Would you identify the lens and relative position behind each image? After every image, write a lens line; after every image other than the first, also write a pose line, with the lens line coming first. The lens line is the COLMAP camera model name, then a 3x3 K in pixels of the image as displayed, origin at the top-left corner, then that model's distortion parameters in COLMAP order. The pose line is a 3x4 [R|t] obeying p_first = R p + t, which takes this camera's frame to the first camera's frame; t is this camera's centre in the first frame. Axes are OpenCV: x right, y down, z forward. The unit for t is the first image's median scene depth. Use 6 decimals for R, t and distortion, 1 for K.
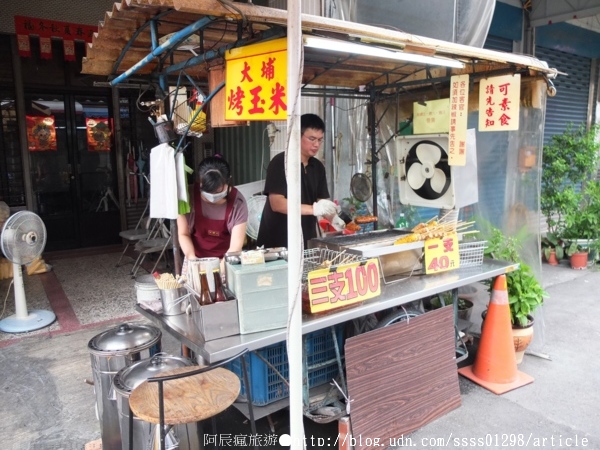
lens RADIAL K [[473.7, 0, 308.3], [0, 473.7, 223.4], [0, 0, 1]] dist [-0.066448, 0.057038]
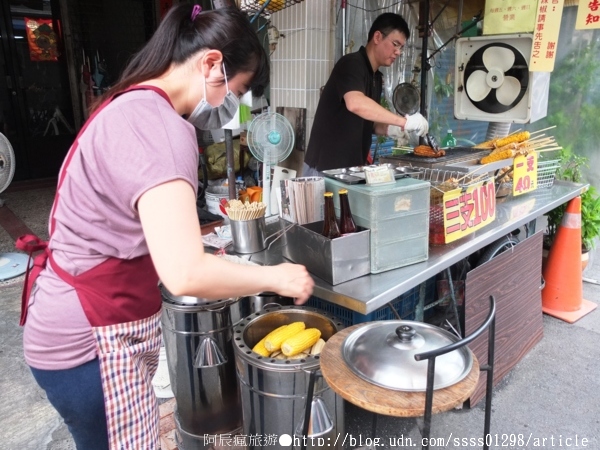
lens RADIAL K [[473.7, 0, 308.3], [0, 473.7, 223.4], [0, 0, 1]] dist [-0.066448, 0.057038]
pose [[0.988649, -0.027508, 0.147707, -0.240556], [0.005936, 0.989481, 0.144542, 0.027114], [-0.150129, -0.142024, 0.978412, 0.179716]]
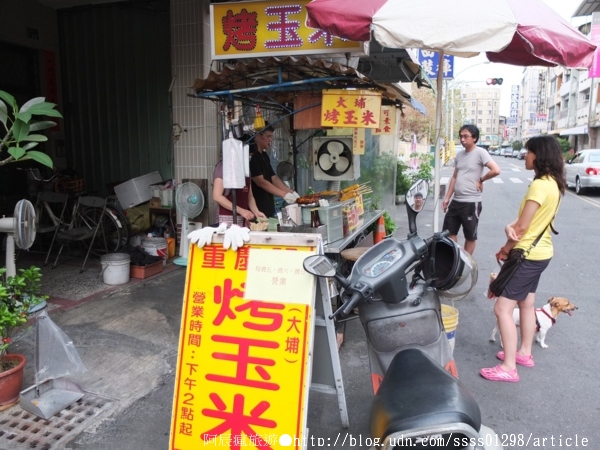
lens RADIAL K [[473.7, 0, 308.3], [0, 473.7, 223.4], [0, 0, 1]] dist [-0.066448, 0.057038]
pose [[0.812933, -0.083423, 0.576351, -0.845080], [0.086289, 0.996017, 0.022458, 0.073876], [-0.575929, 0.031476, 0.816893, -0.302854]]
